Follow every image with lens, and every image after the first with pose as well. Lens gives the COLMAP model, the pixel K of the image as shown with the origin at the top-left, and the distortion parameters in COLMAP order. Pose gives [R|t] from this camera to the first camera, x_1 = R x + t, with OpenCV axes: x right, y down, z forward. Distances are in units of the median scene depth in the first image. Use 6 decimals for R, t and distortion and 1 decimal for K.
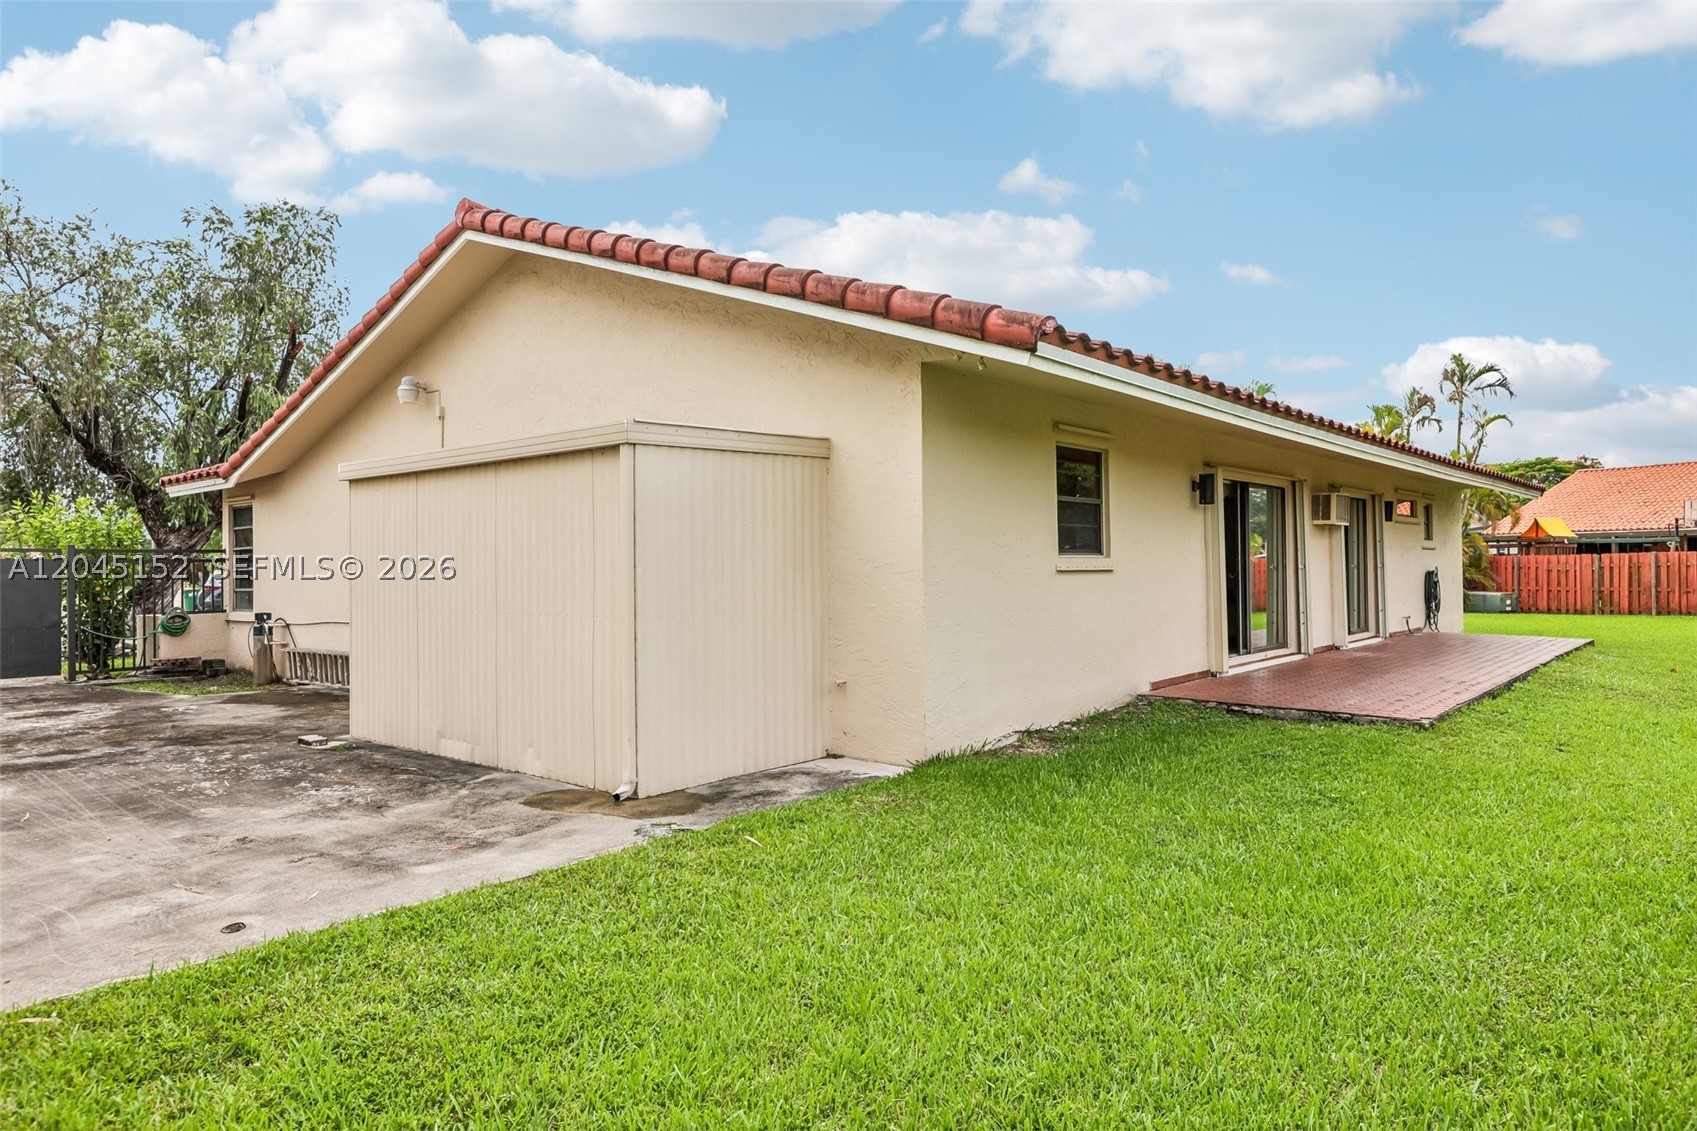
lens RADIAL K [[1110.8, 0, 849.6], [0, 1110.8, 539.5], [0, 0, 1]] dist [-0.002235, 0.005242]
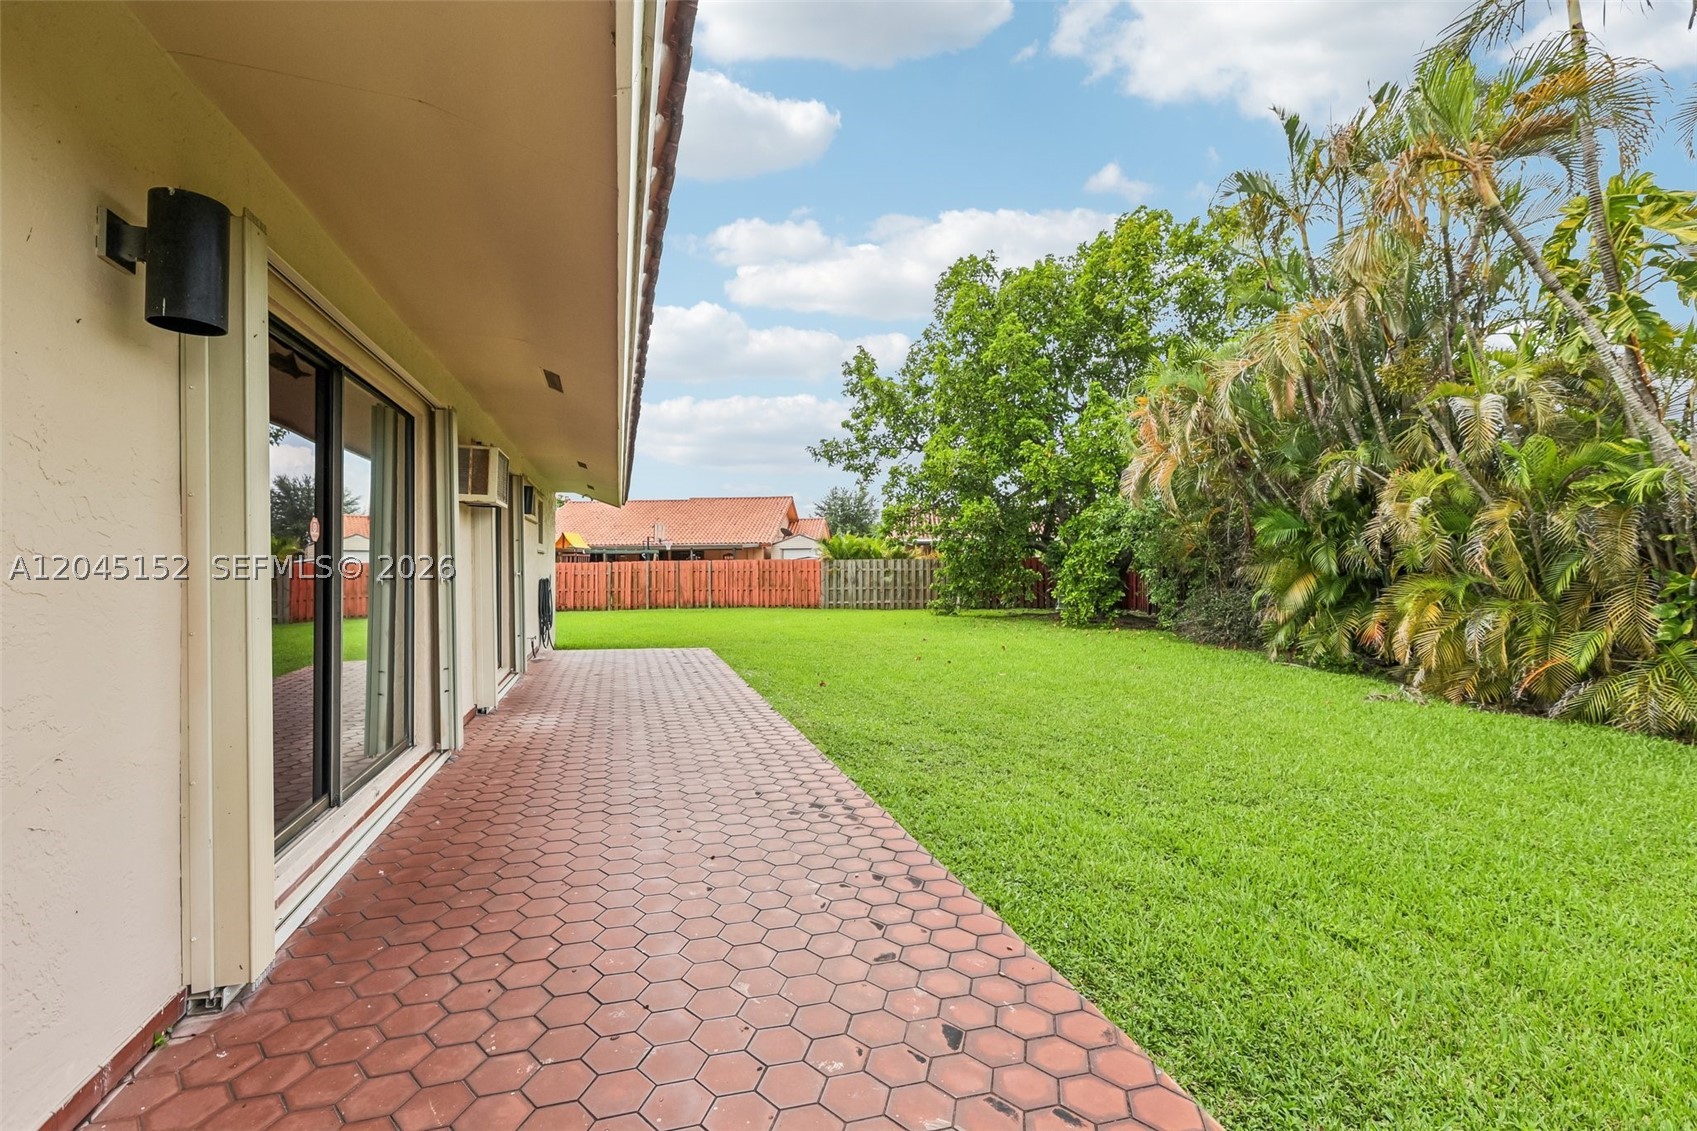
lens RADIAL K [[803.7, 0, 848.5], [0, 803.7, 565.5], [0, 0, 1]] dist [-0.002723, 0.005985]
pose [[0.574971, 0.005204, 0.818157, 0.452071], [-0.019693, 0.999778, 0.007480, 0.025236], [-0.817937, -0.020413, 0.574946, 1.349873]]
